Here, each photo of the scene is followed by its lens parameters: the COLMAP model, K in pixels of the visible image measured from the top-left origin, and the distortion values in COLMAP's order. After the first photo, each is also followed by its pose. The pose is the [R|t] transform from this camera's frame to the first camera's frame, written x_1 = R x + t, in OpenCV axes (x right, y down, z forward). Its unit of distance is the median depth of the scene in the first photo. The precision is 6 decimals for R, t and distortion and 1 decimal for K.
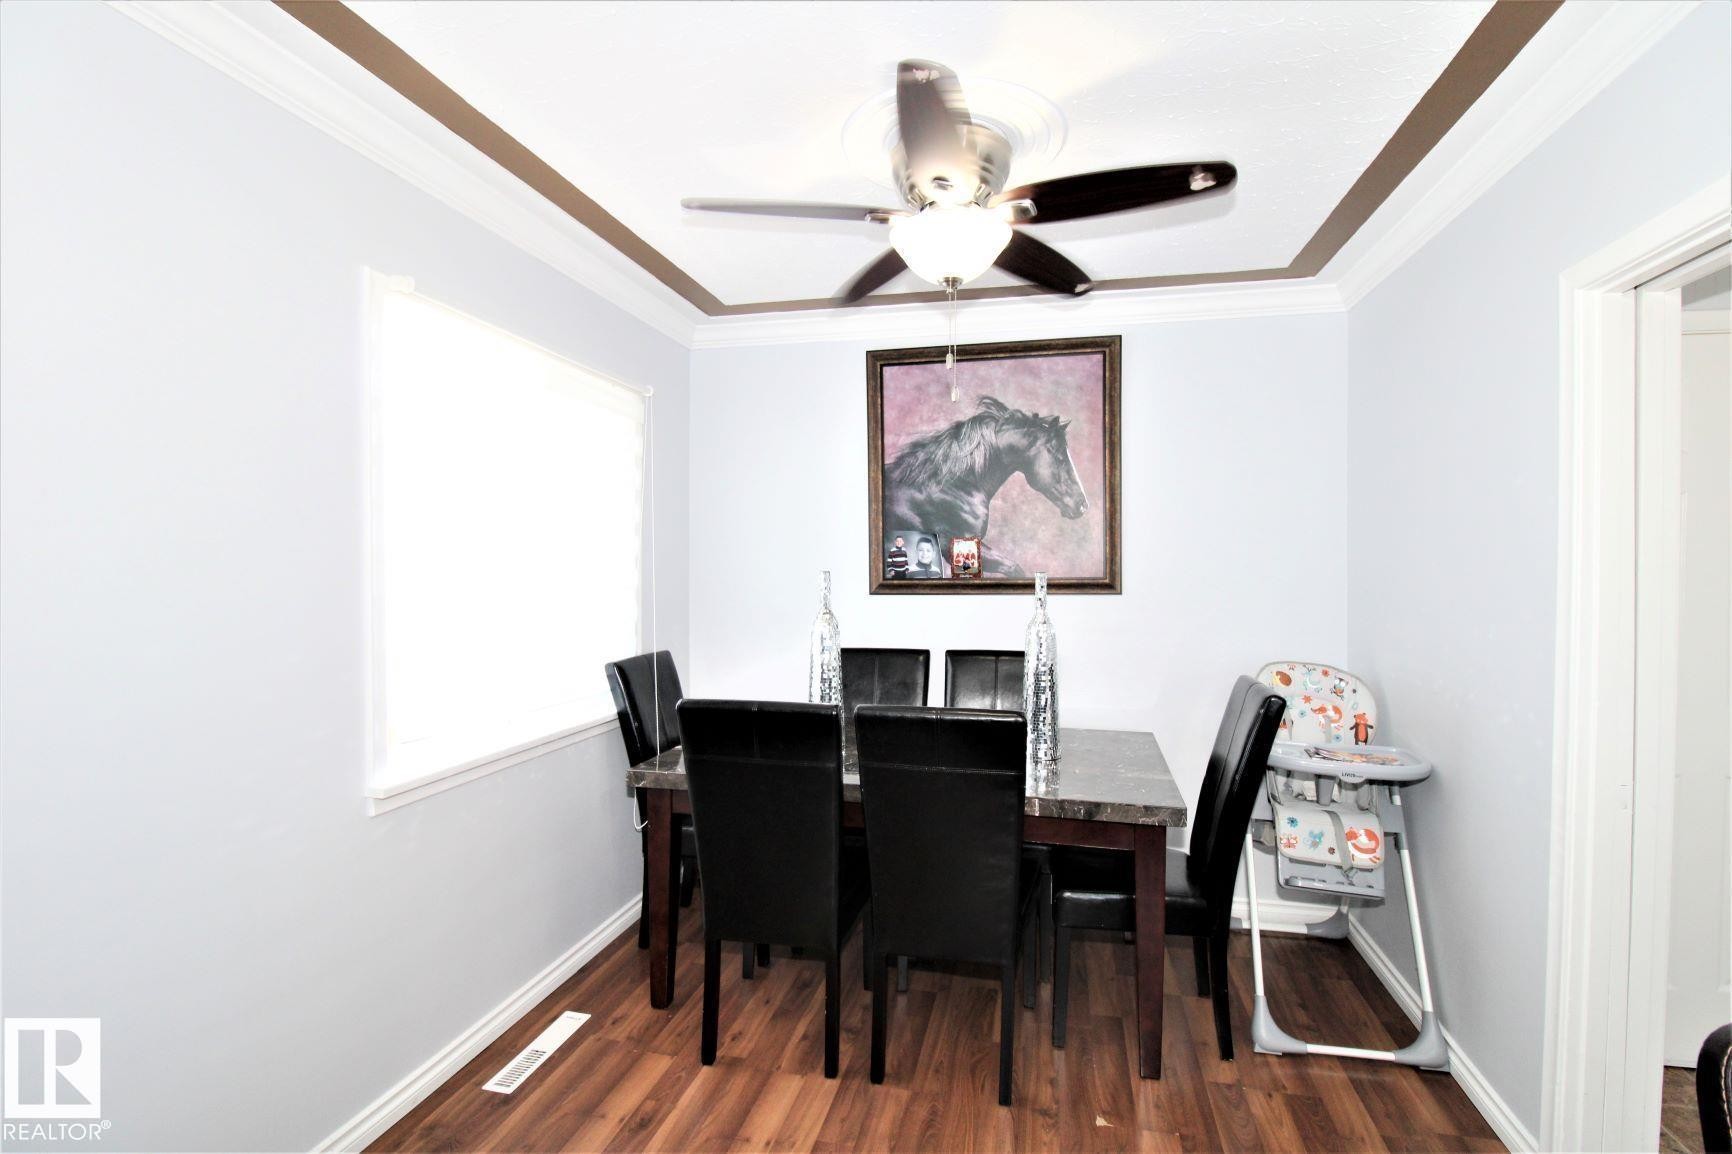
lens RADIAL K [[809.4, 0, 879.2], [0, 809.4, 576.2], [0, 0, 1]] dist [0.003988, -0.014341]
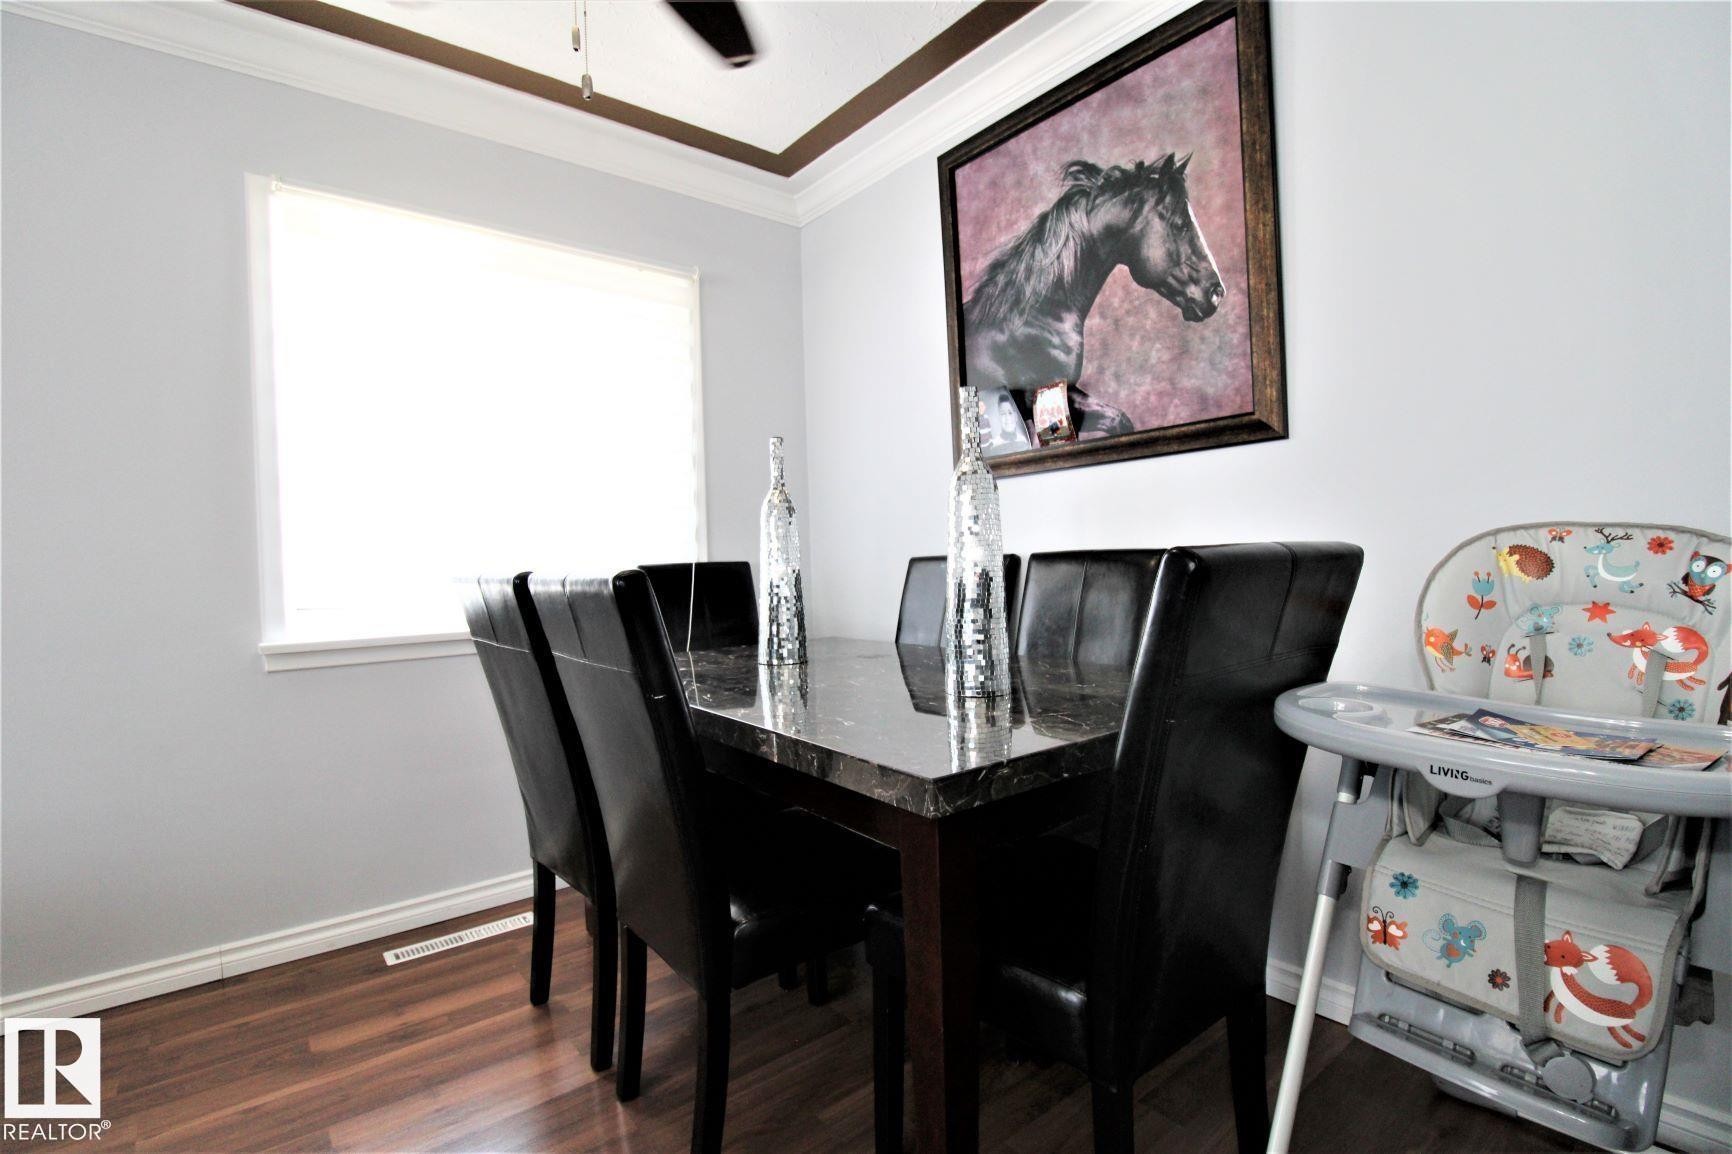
lens RADIAL K [[809.4, 0, 879.2], [0, 809.4, 576.2], [0, 0, 1]] dist [0.003988, -0.014341]
pose [[0.783497, -0.011278, -0.621293, 0.415174], [0.022830, 0.999683, 0.010644, 0.102258], [0.620976, -0.022524, 0.783506, 0.386429]]
